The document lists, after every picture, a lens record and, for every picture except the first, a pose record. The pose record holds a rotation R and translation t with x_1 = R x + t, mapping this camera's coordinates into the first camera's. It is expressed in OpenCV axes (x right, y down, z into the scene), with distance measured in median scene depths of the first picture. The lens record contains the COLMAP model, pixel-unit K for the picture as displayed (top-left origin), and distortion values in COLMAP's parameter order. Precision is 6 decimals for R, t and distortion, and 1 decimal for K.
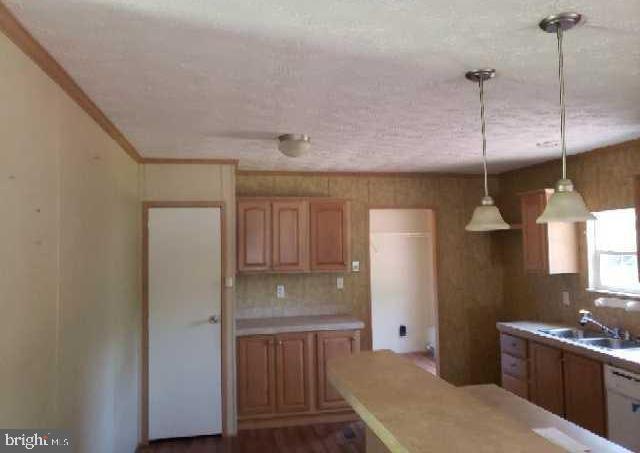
lens RADIAL K [[482.3, 0, 320.0], [0, 482.3, 226.5], [0, 0, 1]] dist [0.037272, -0.003862]
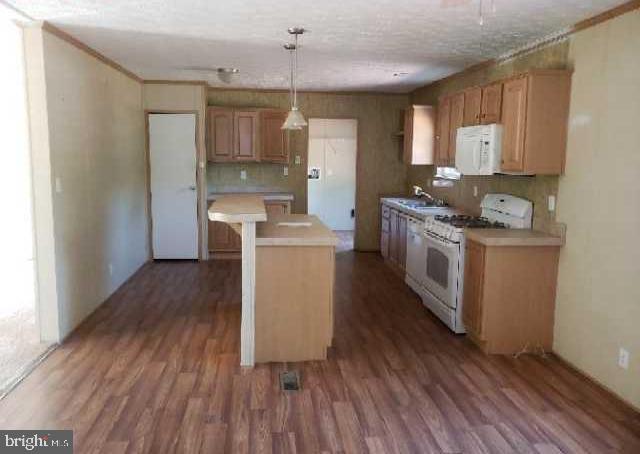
lens RADIAL K [[501.5, 0, 320.0], [0, 501.5, 227.0], [0, 0, 1]] dist [0.039873, -0.003107]
pose [[0.993408, 0.039924, -0.107460, 0.349784], [-0.020330, 0.983892, 0.177606, 0.017490], [0.112819, -0.174250, 0.978217, -0.528596]]
